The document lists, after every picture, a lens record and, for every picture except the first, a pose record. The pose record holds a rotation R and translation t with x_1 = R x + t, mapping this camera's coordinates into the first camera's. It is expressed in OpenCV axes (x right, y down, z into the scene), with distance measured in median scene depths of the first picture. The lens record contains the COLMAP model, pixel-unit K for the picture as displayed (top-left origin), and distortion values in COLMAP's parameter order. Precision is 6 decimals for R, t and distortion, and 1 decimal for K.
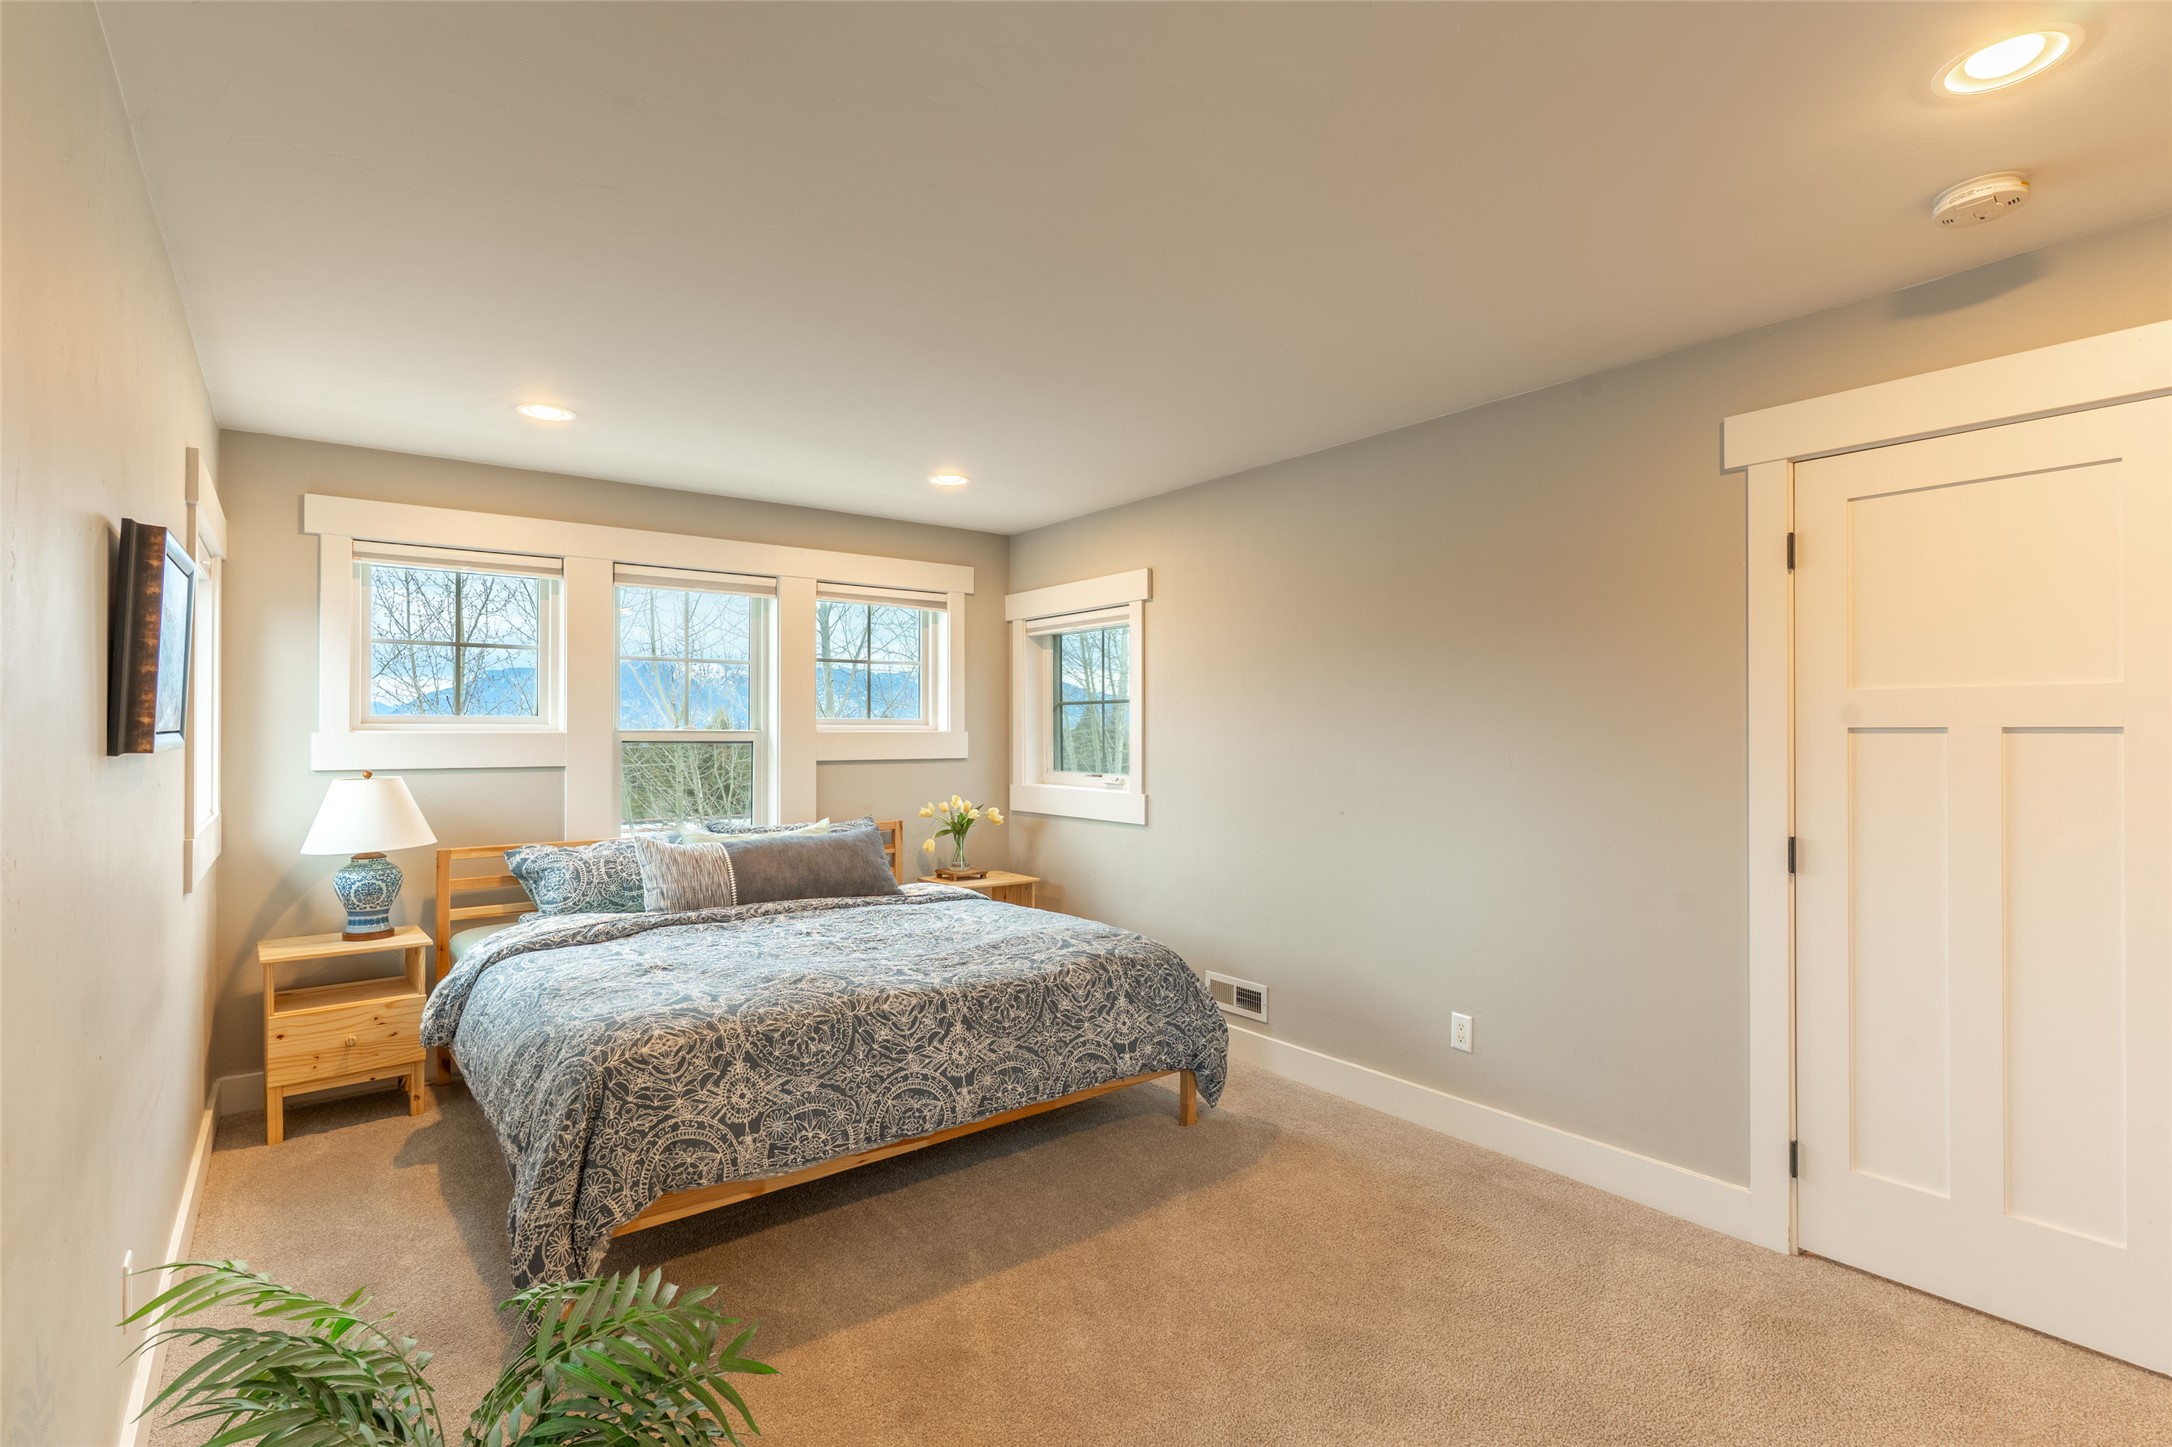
lens RADIAL K [[1031.0, 0, 1073.3], [0, 1031.0, 731.8], [0, 0, 1]] dist [0.001058, 0.000454]
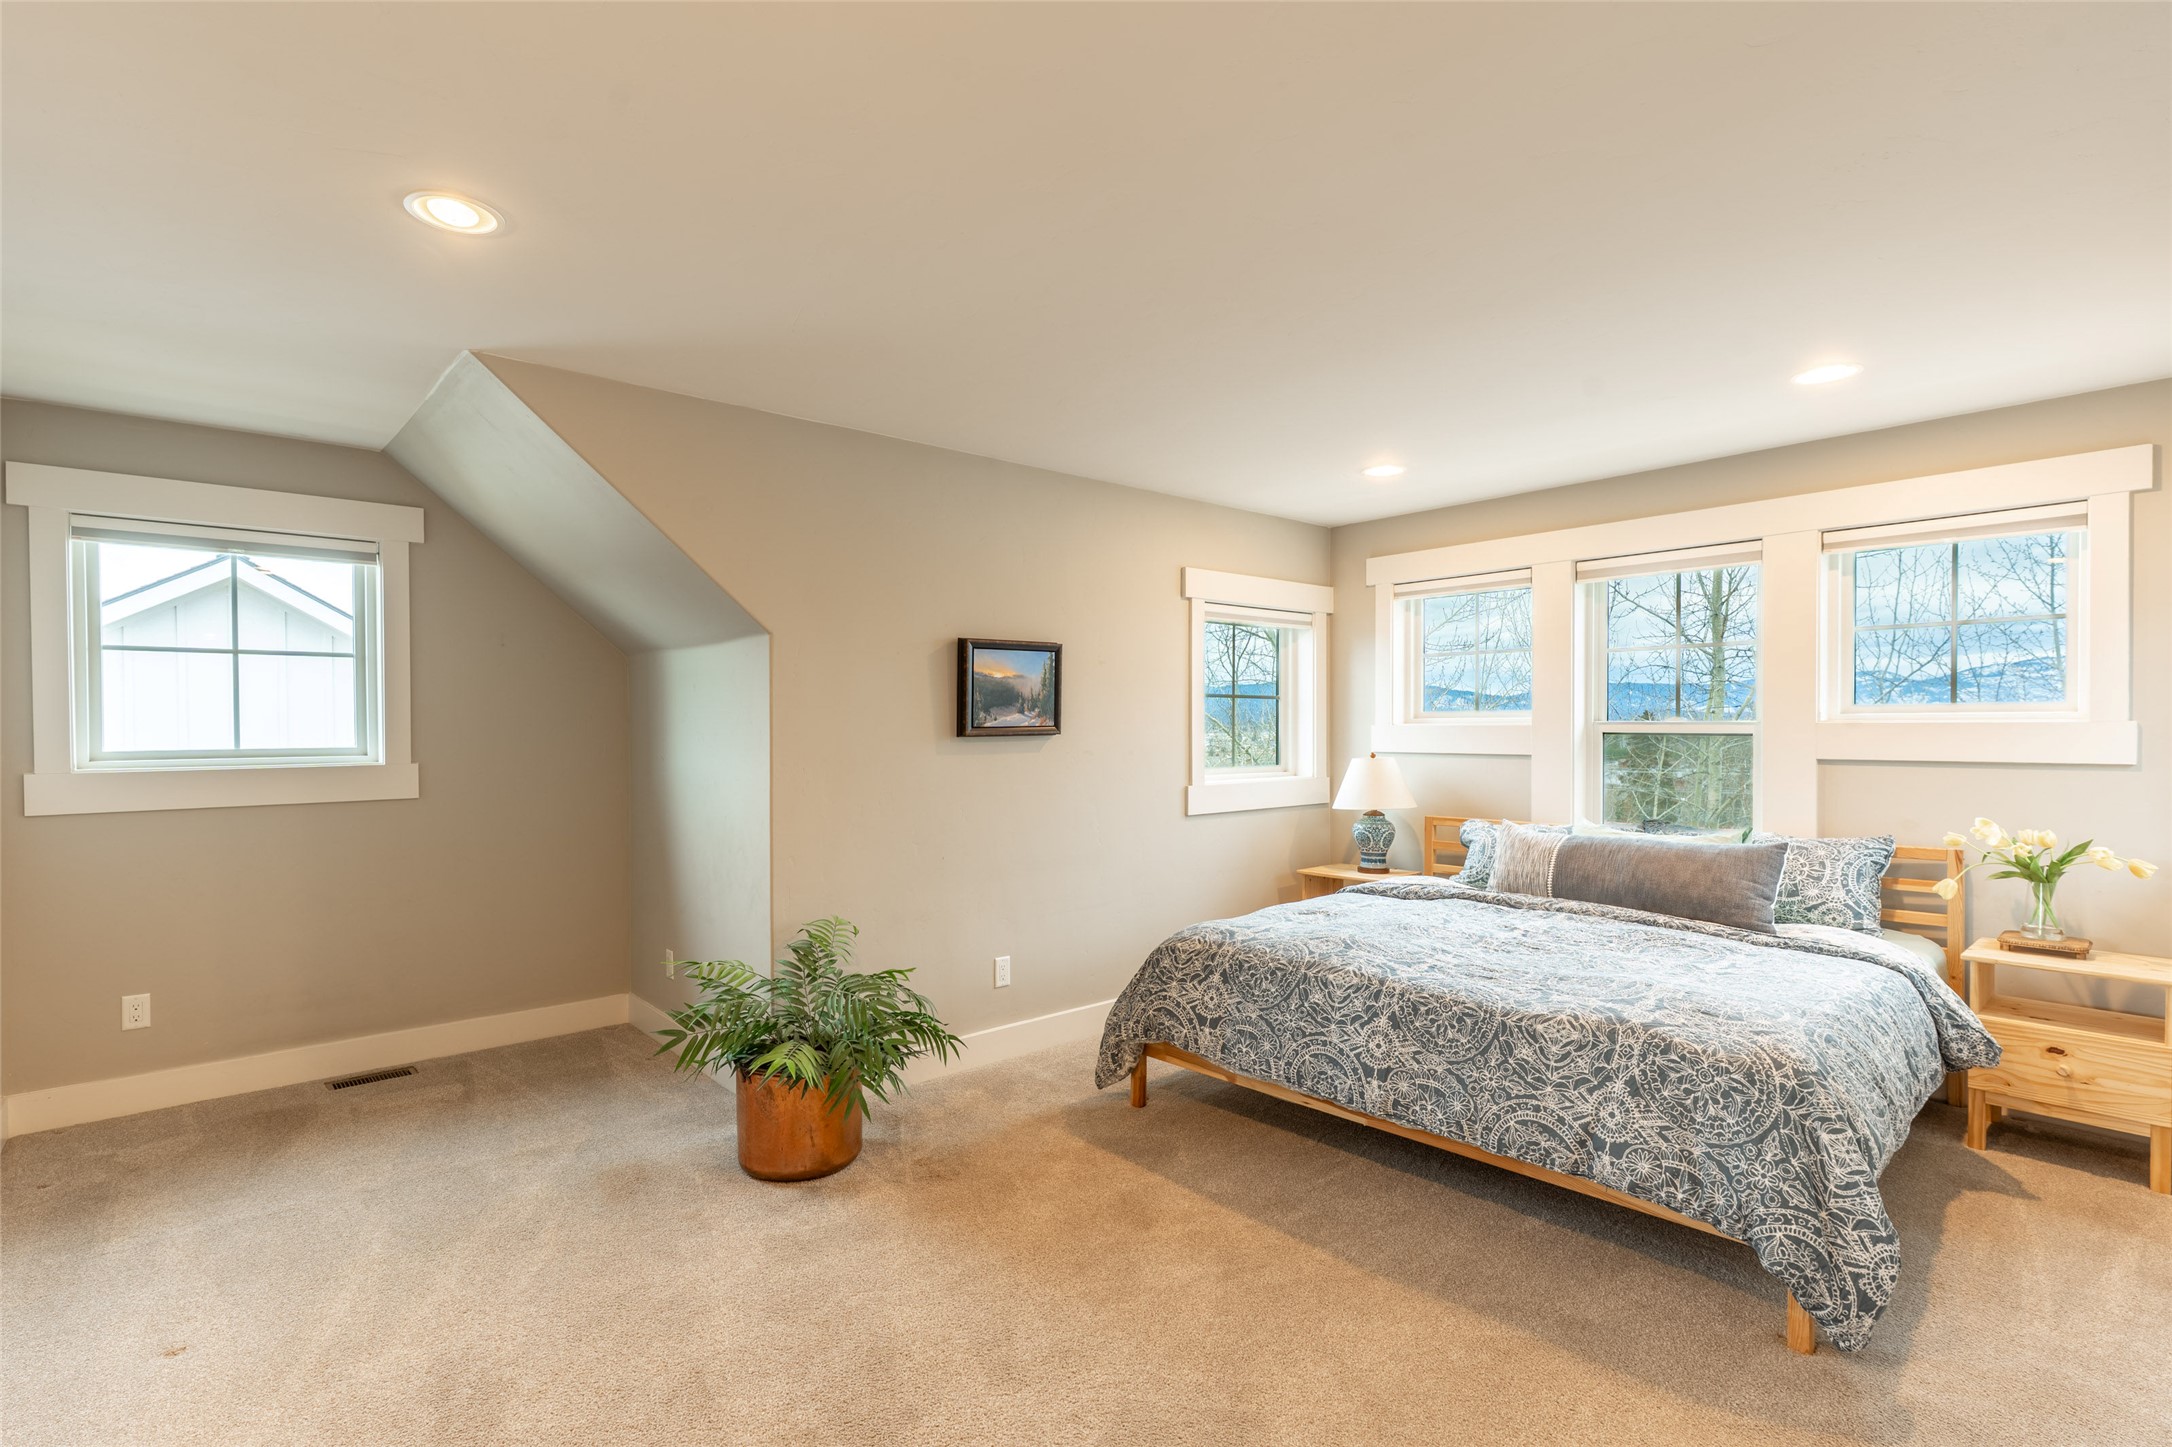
lens RADIAL K [[1031.0, 0, 1073.3], [0, 1031.0, 731.8], [0, 0, 1]] dist [0.001058, 0.000454]
pose [[0.068872, 0.005571, -0.997610, 0.828084], [0.005283, 0.999968, 0.005949, -0.000894], [0.997612, -0.005680, 0.068840, 0.607630]]
